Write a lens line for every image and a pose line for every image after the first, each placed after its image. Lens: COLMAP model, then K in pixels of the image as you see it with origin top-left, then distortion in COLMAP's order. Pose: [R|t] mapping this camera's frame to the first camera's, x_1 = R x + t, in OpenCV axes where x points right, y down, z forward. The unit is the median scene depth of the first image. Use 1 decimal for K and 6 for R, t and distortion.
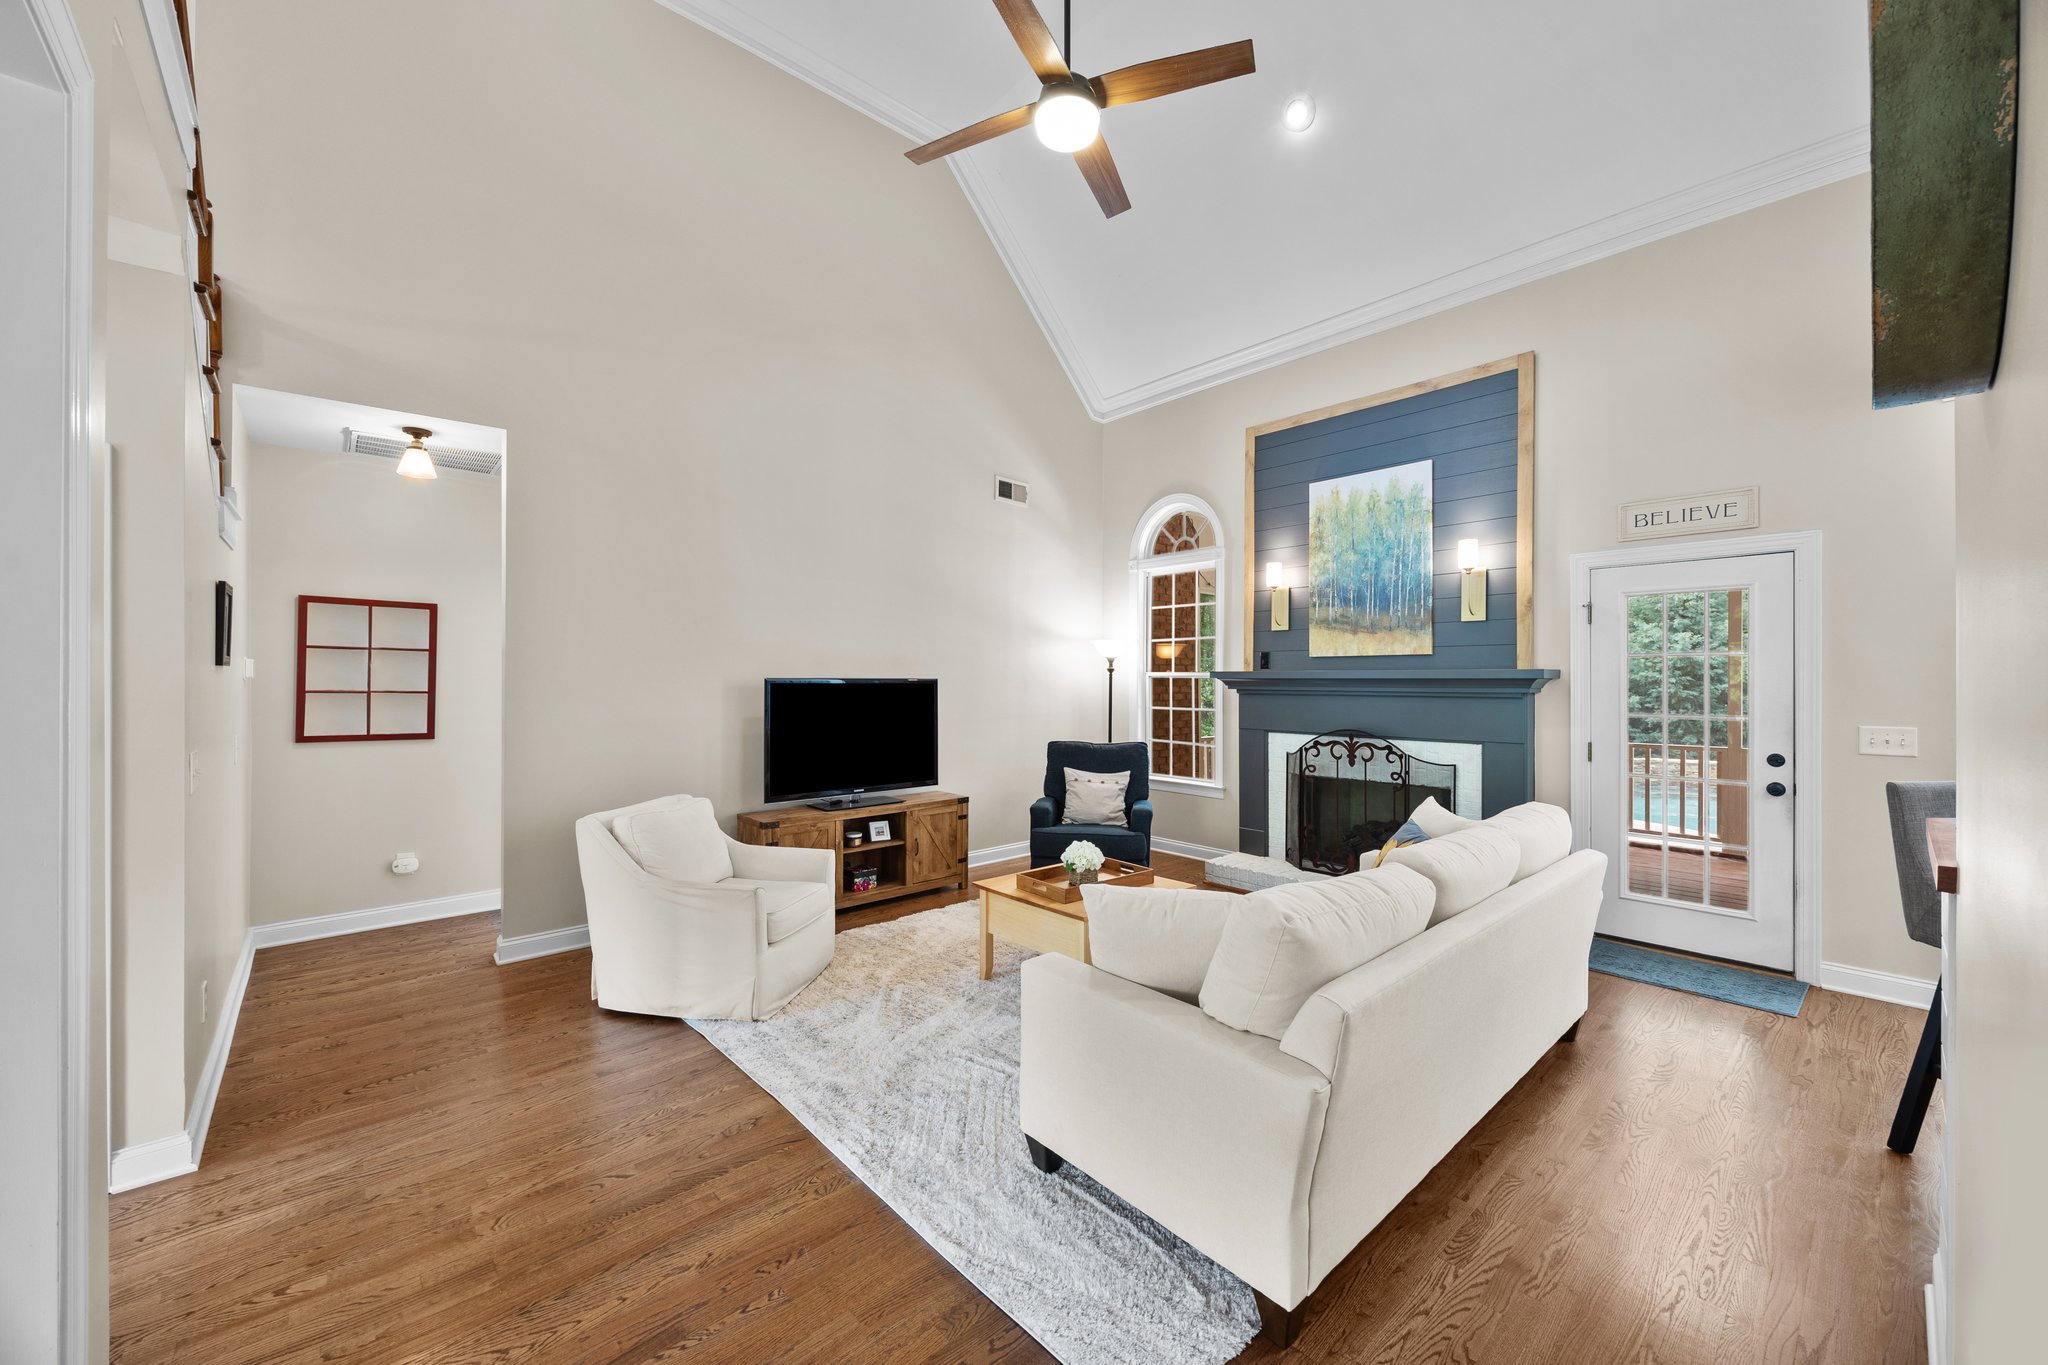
lens RADIAL K [[784.0, 0, 1030.3], [0, 784.0, 678.5], [0, 0, 1]] dist [-0.004995, 0.000398]
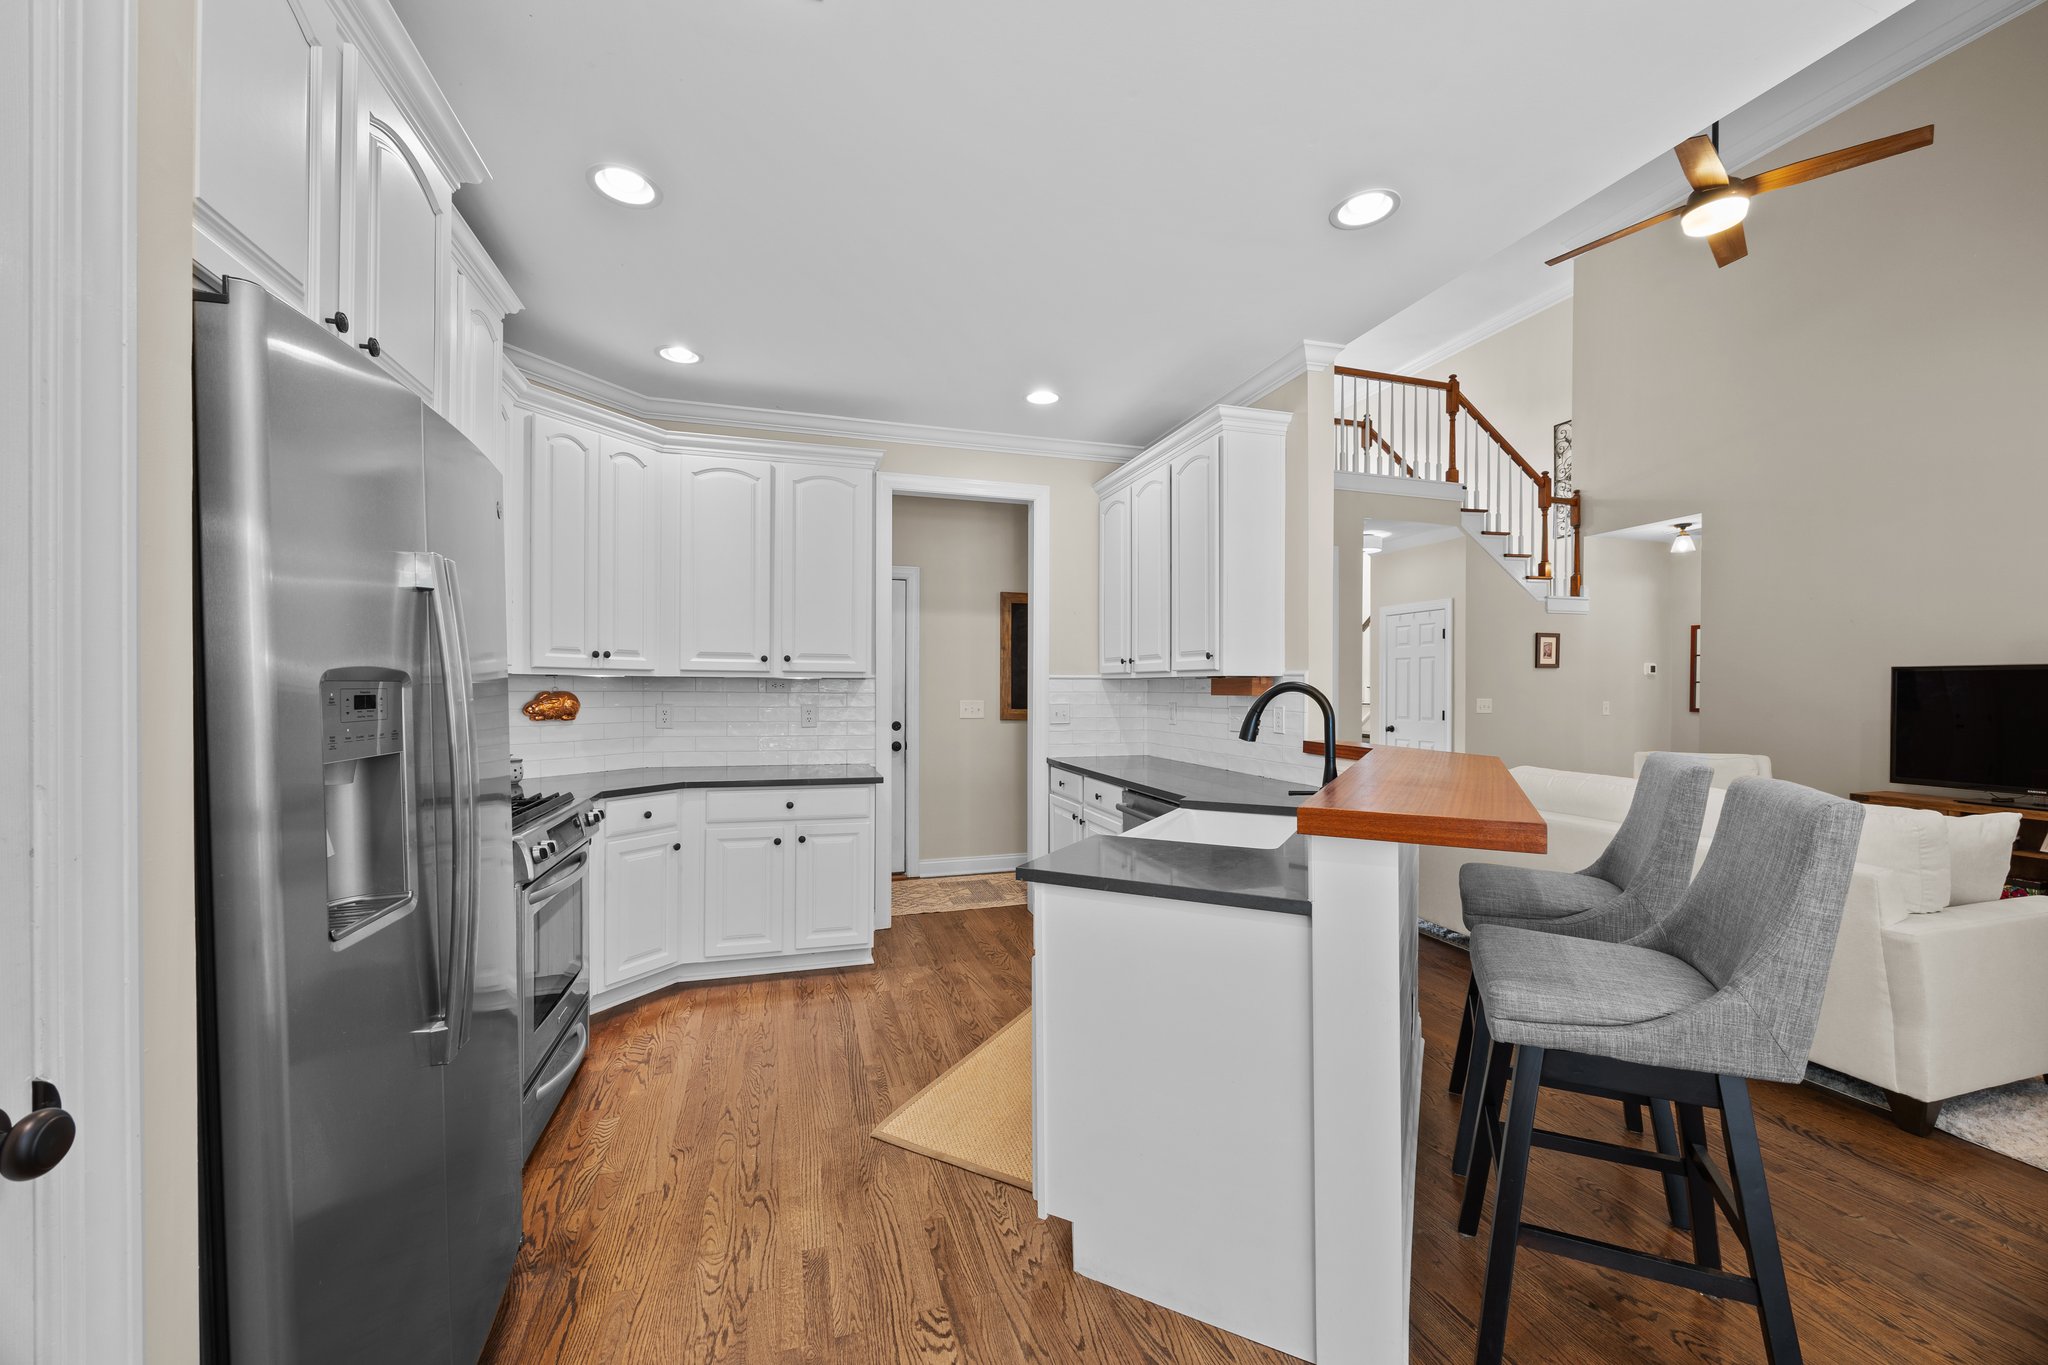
lens RADIAL K [[784.0, 0, 1027.9], [0, 784.0, 689.3], [0, 0, 1]] dist [-0.004995, 0.000398]
pose [[-0.420739, 0.002321, -0.907179, 1.063092], [-0.001548, 0.999993, 0.003277, 0.027093], [0.907180, 0.002783, -0.420733, 0.341246]]
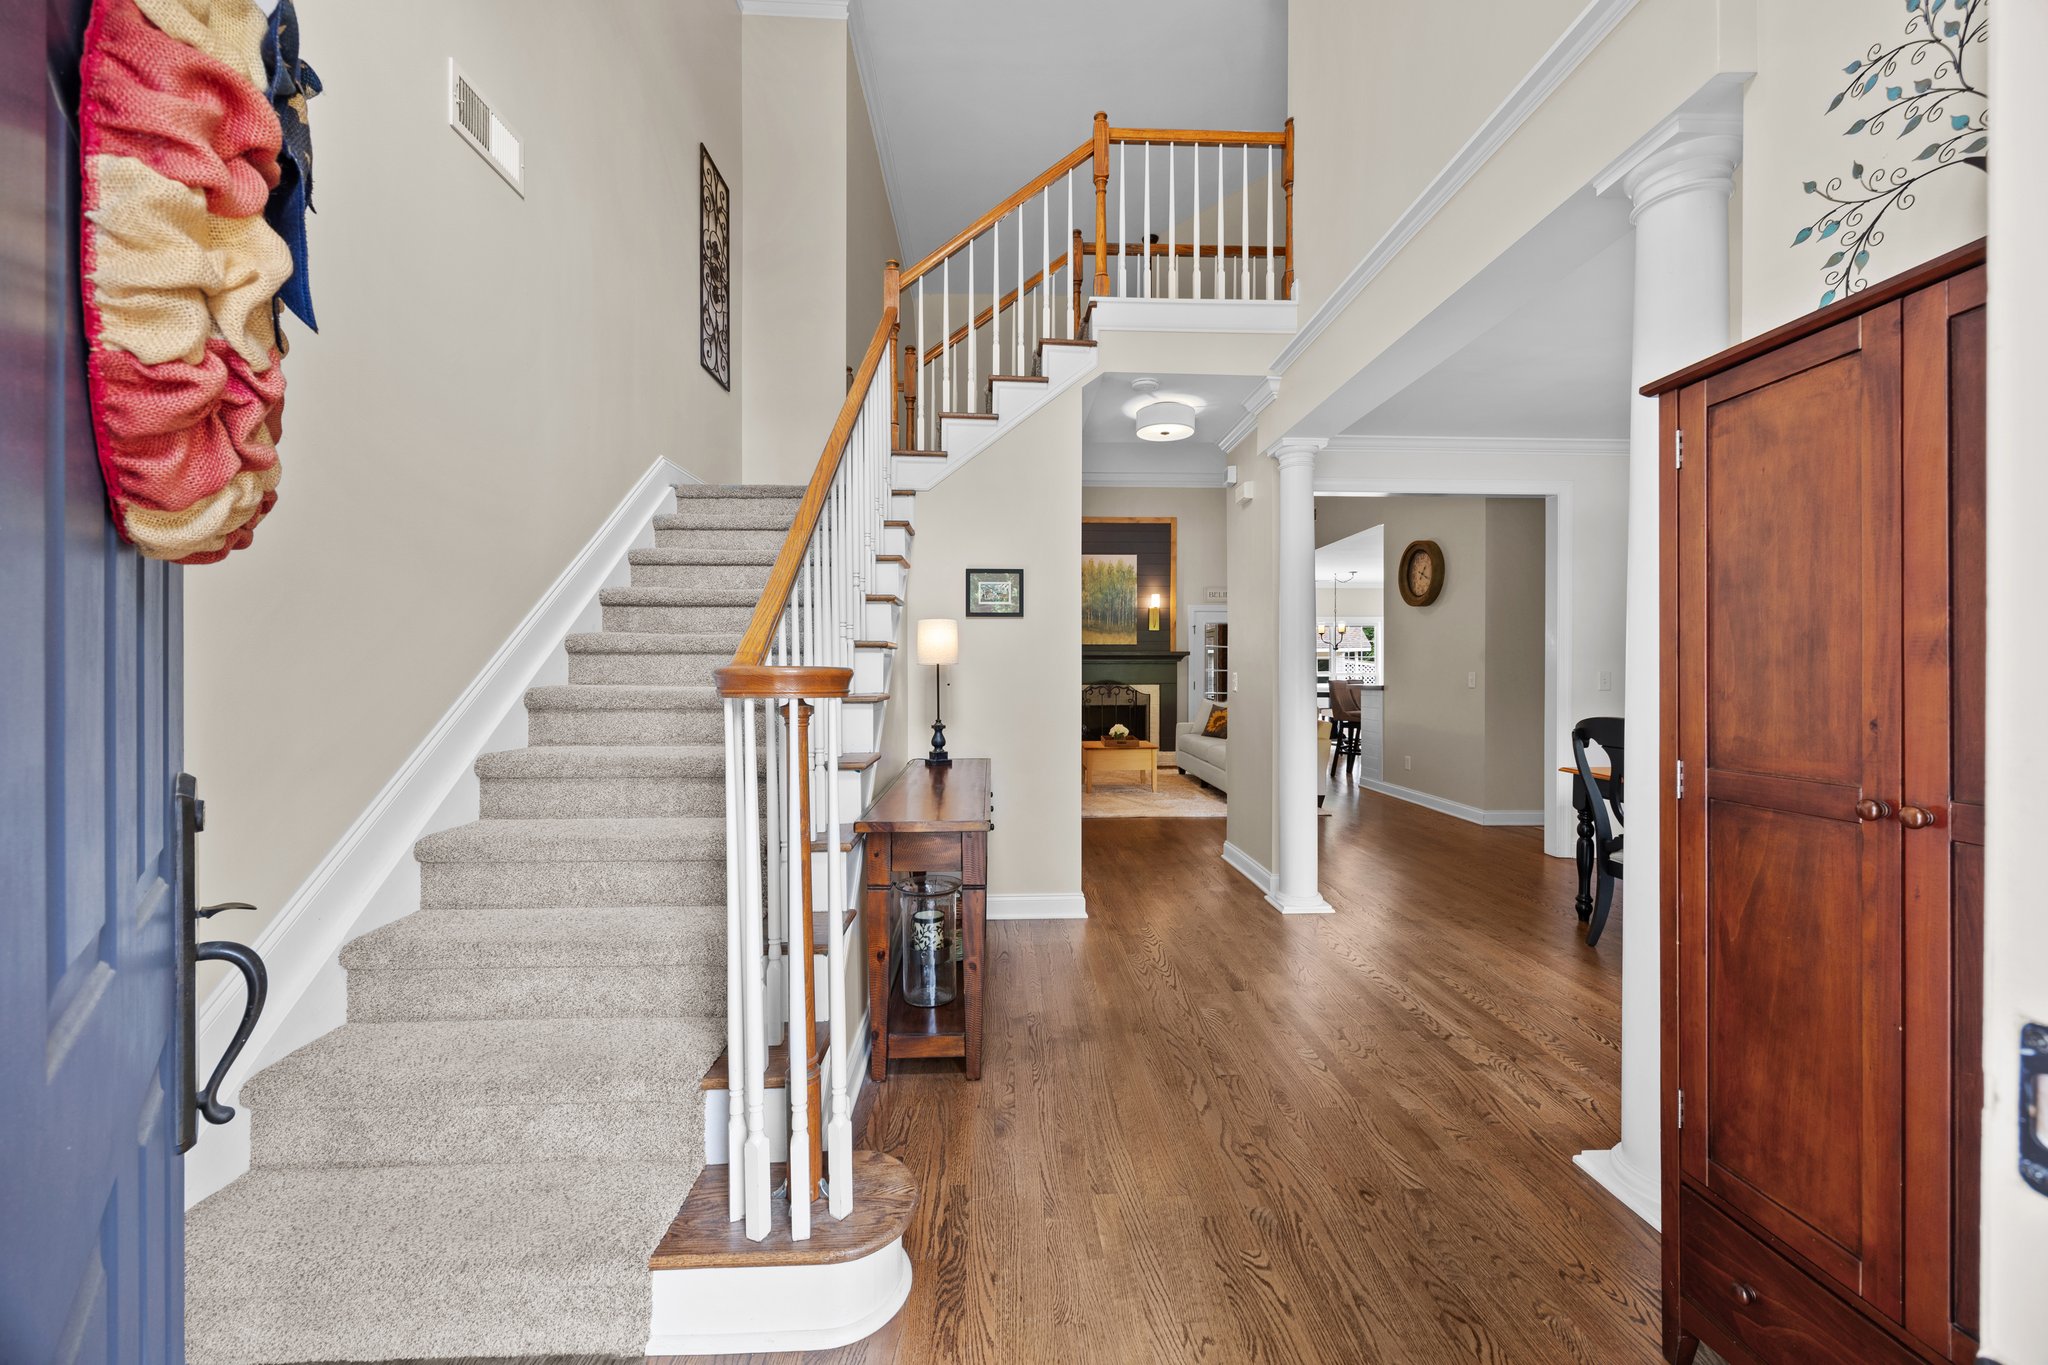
lens RADIAL K [[784.0, 0, 1029.7], [0, 784.0, 675.0], [0, 0, 1]] dist [-0.004995, 0.000398]
pose [[0.639255, -0.001666, 0.768993, -1.301083], [-0.000579, 0.999996, 0.002648, 0.046147], [-0.768995, -0.002138, 0.639252, -0.155944]]
